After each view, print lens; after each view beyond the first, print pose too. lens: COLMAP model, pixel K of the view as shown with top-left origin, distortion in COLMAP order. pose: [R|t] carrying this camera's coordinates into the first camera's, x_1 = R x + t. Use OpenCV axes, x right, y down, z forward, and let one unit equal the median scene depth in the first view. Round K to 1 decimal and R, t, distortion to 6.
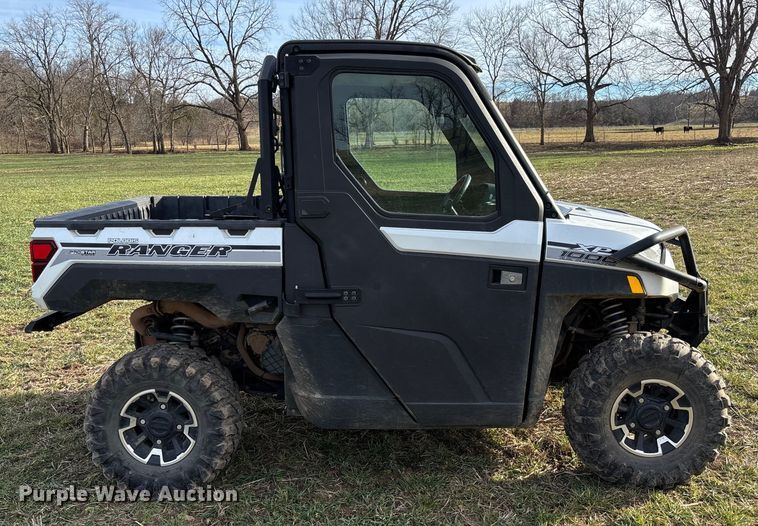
lens RADIAL K [[697.5, 0, 362.5], [0, 697.5, 263.9], [0, 0, 1]] dist [0.036114, -0.007013]
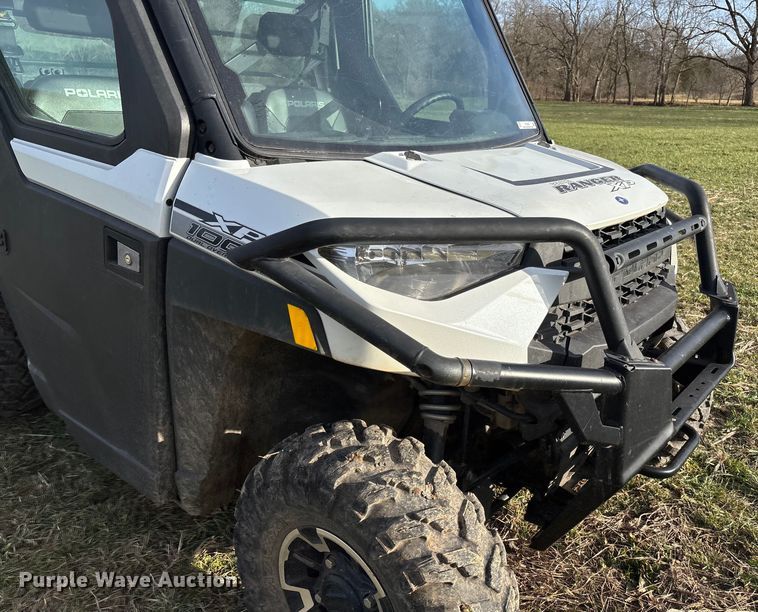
lens RADIAL K [[619.6, 0, 422.3], [0, 619.6, 317.3], [0, 0, 1]] dist [0.013764, -0.003784]
pose [[0.793272, 0.246262, -0.556843, 0.663521], [-0.147861, 0.965095, 0.216169, -0.071590], [0.590641, -0.089145, 0.801995, 0.734347]]
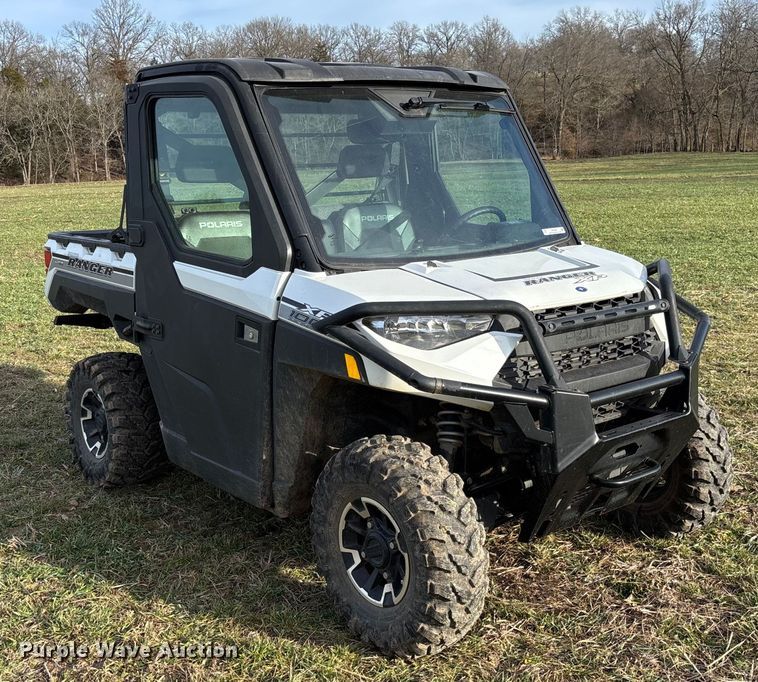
lens RADIAL K [[926.4, 0, 379.0], [0, 926.4, 341.0], [0, 0, 1]] dist [0.051442, -0.028175]
pose [[0.648850, 0.146353, -0.746709, 1.143940], [-0.111772, 0.989016, 0.096721, -0.096947], [0.752663, 0.020704, 0.658081, 0.368355]]
